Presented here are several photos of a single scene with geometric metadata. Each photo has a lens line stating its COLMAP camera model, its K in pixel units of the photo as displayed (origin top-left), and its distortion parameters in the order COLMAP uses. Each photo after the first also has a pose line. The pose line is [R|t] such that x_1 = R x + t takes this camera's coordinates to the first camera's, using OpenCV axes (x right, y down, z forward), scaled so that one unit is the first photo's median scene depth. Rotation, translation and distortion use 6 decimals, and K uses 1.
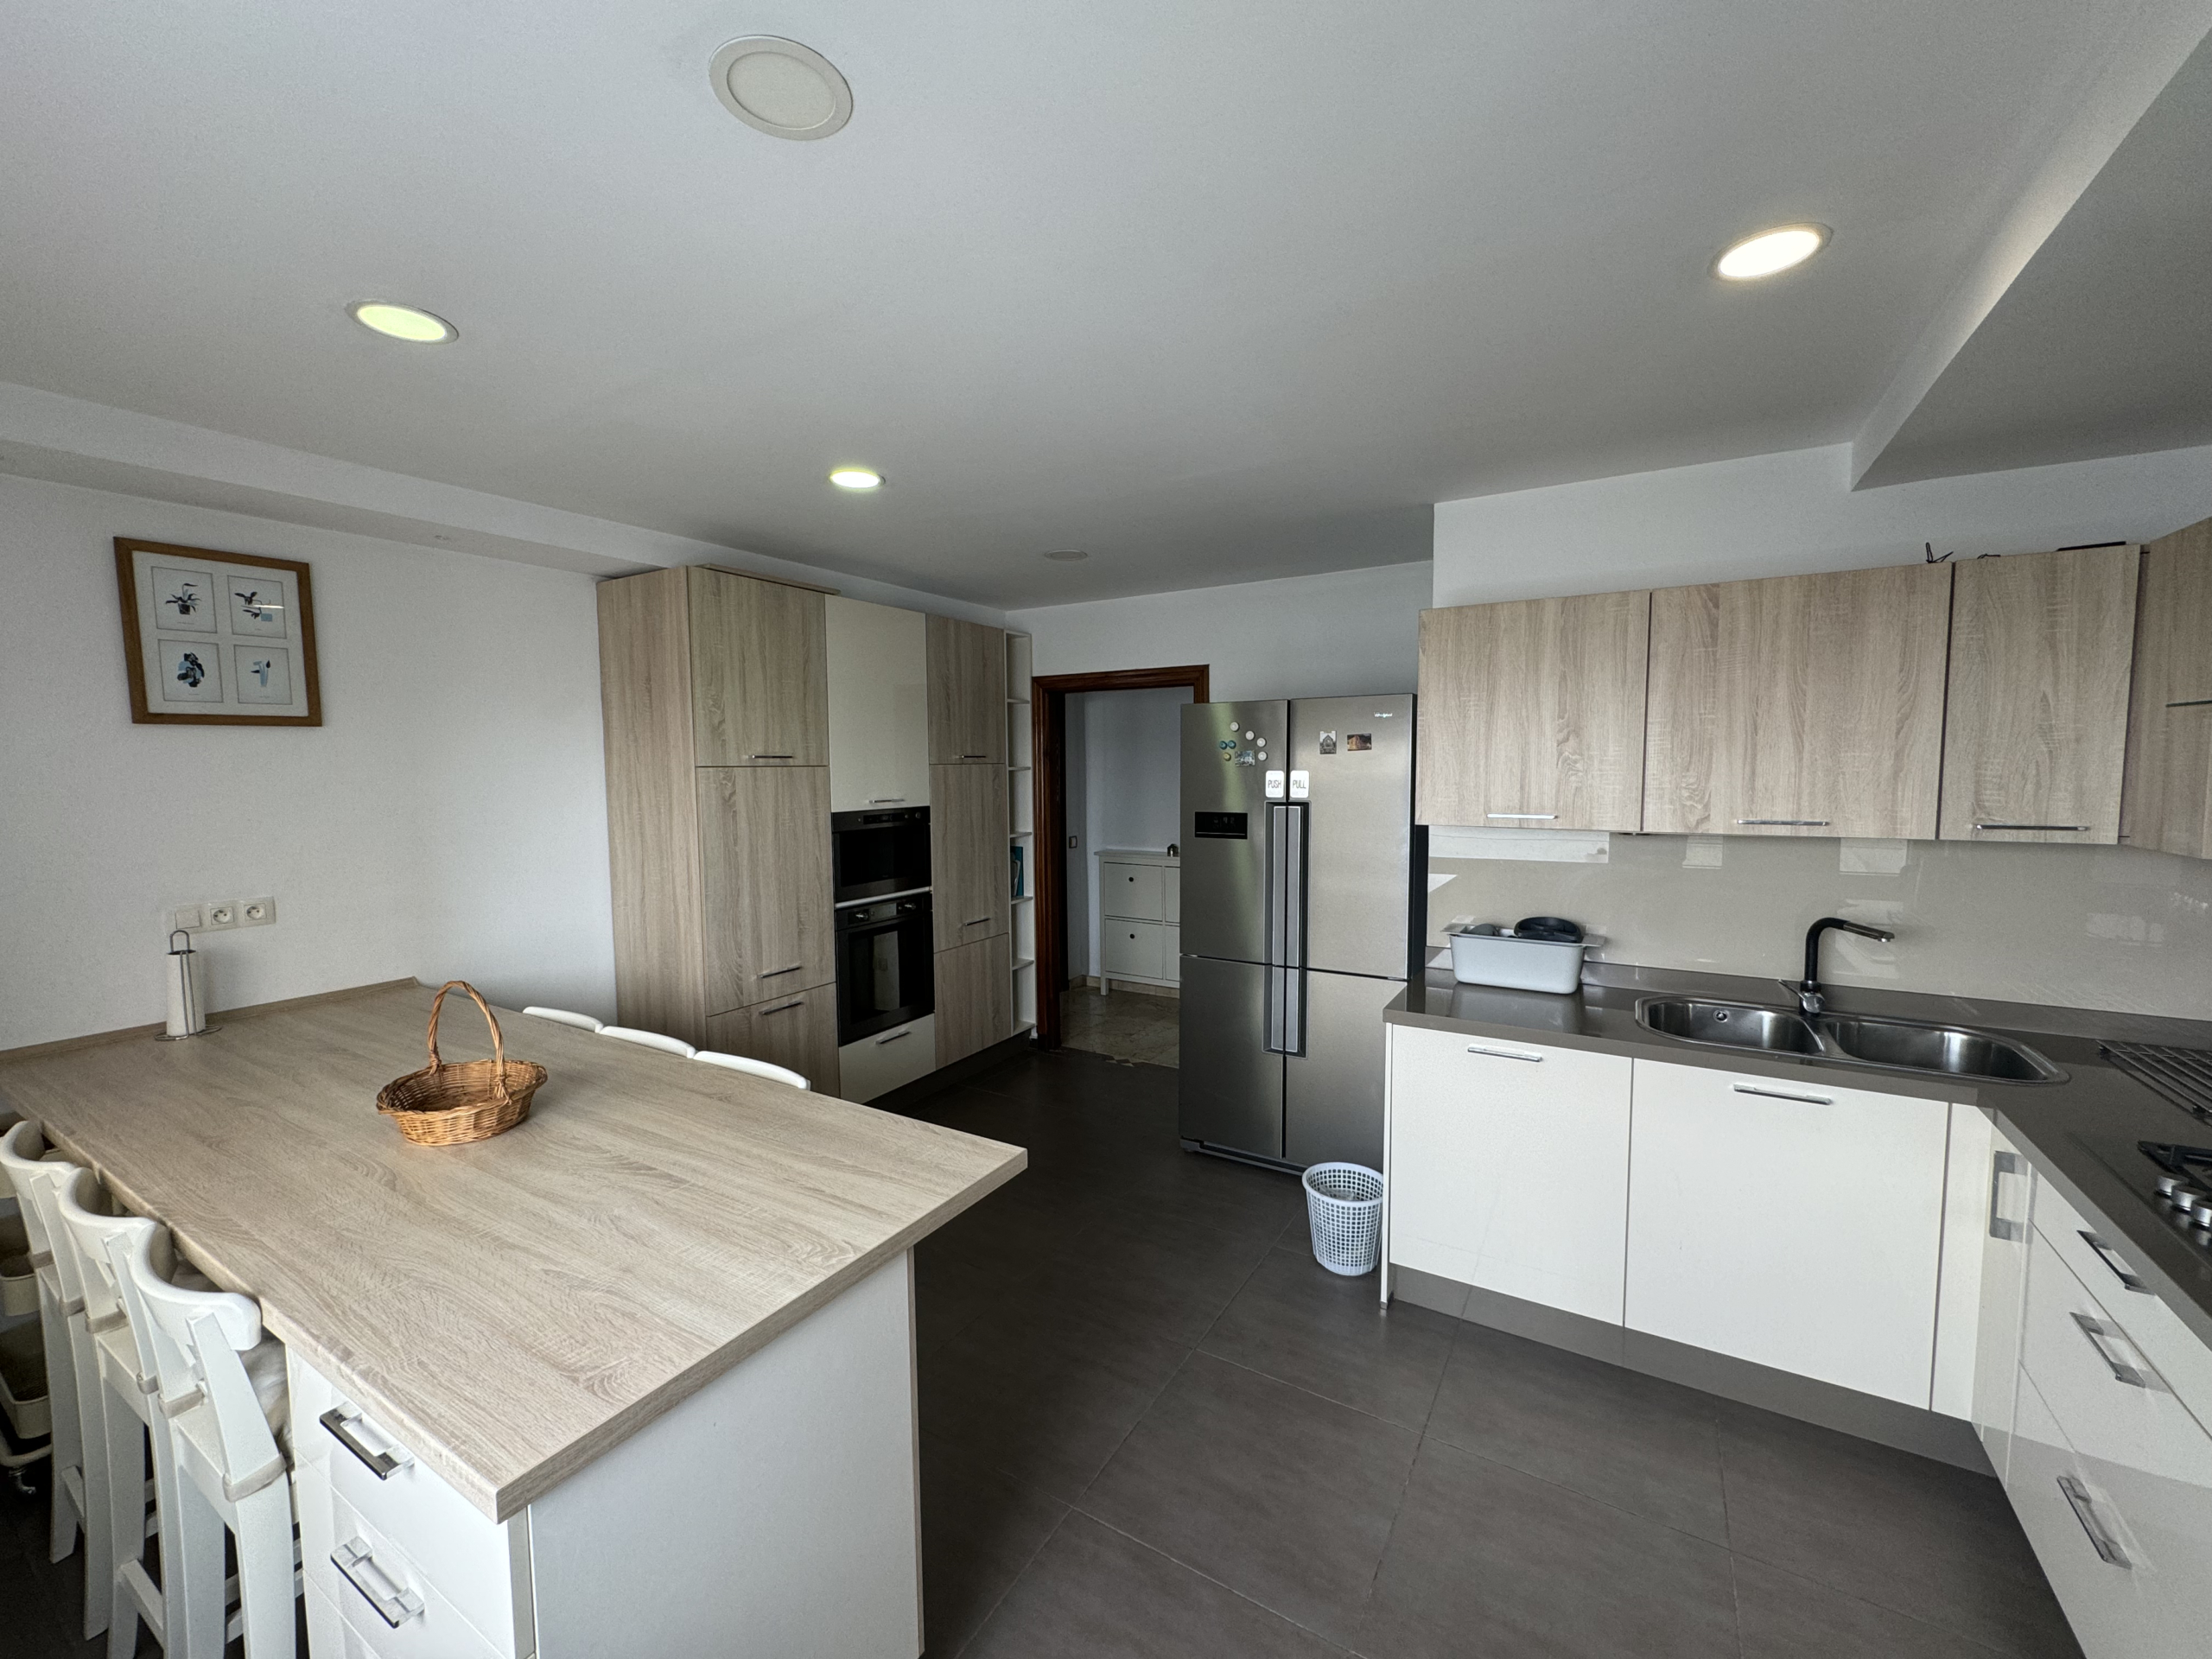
lens RADIAL K [[882.9, 0, 1106.0], [0, 882.9, 829.5], [0, 0, 1]] dist [-0.000216, -0.000068]
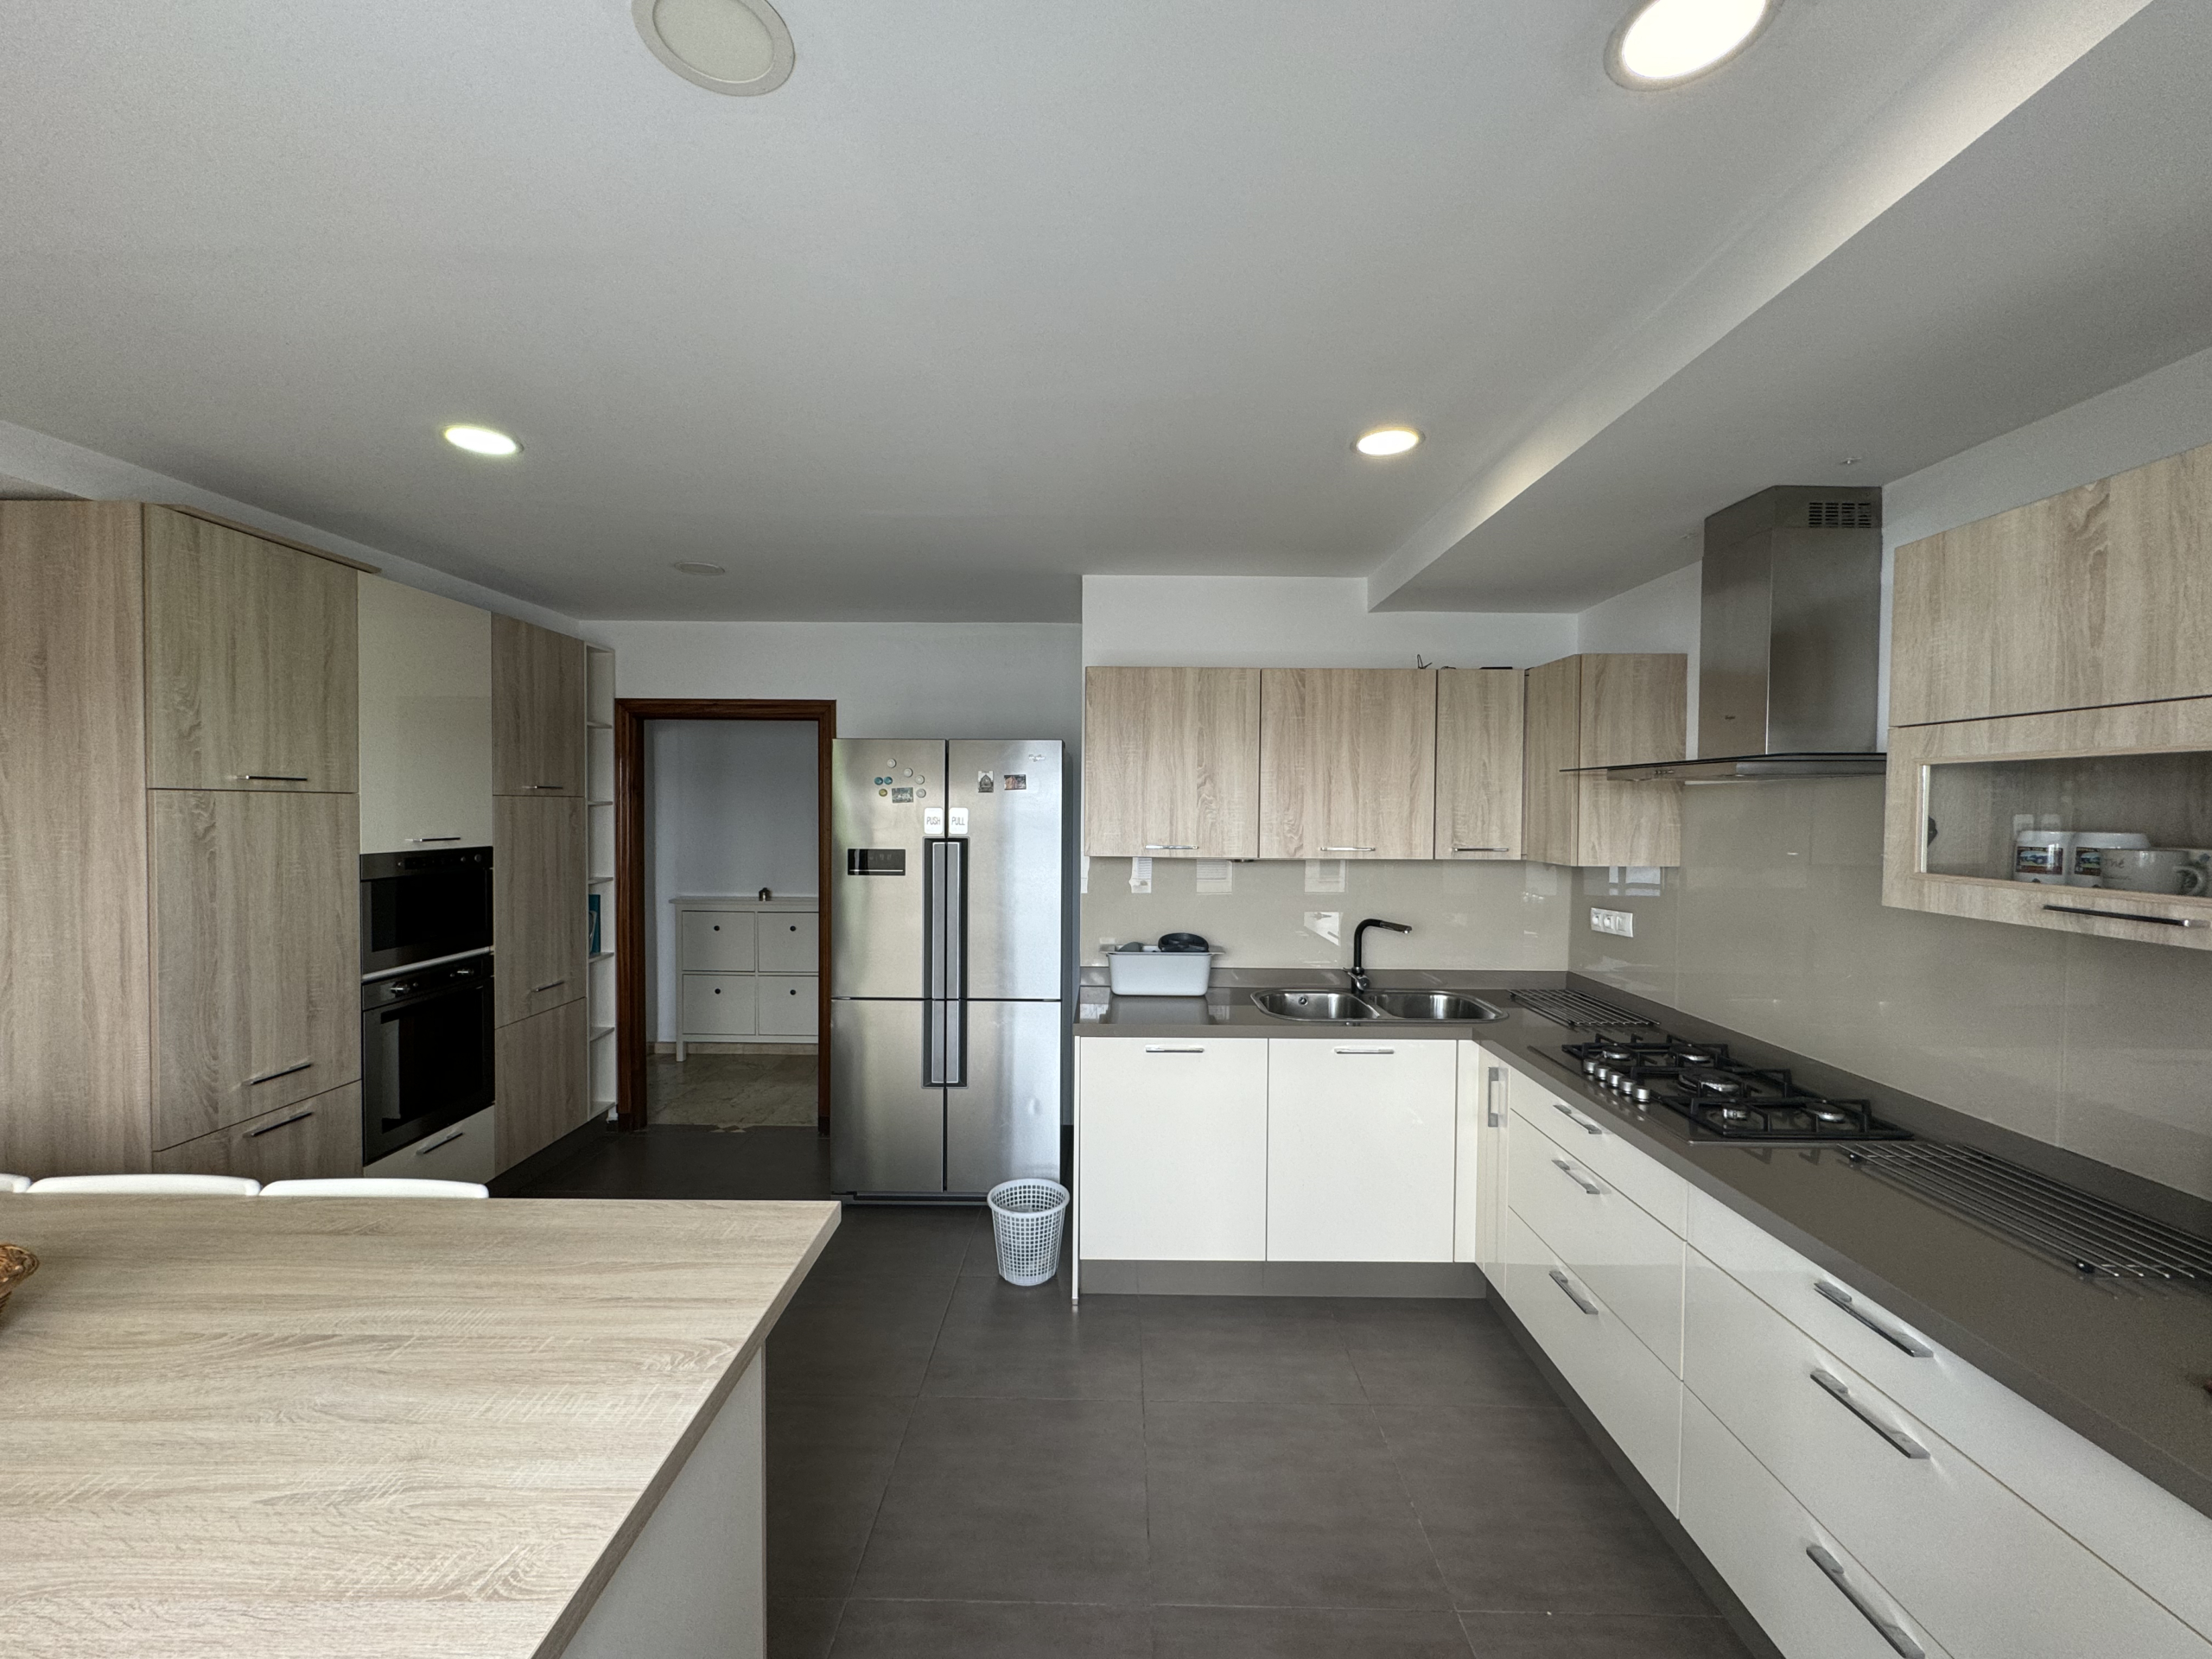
lens RADIAL K [[882.9, 0, 1106.0], [0, 882.9, 829.5], [0, 0, 1]] dist [-0.000216, -0.000068]
pose [[0.860025, 0.002584, 0.510245, -0.199123], [0.023636, 0.998712, -0.044897, 0.011686], [-0.509704, 0.050673, 0.858856, 0.024246]]
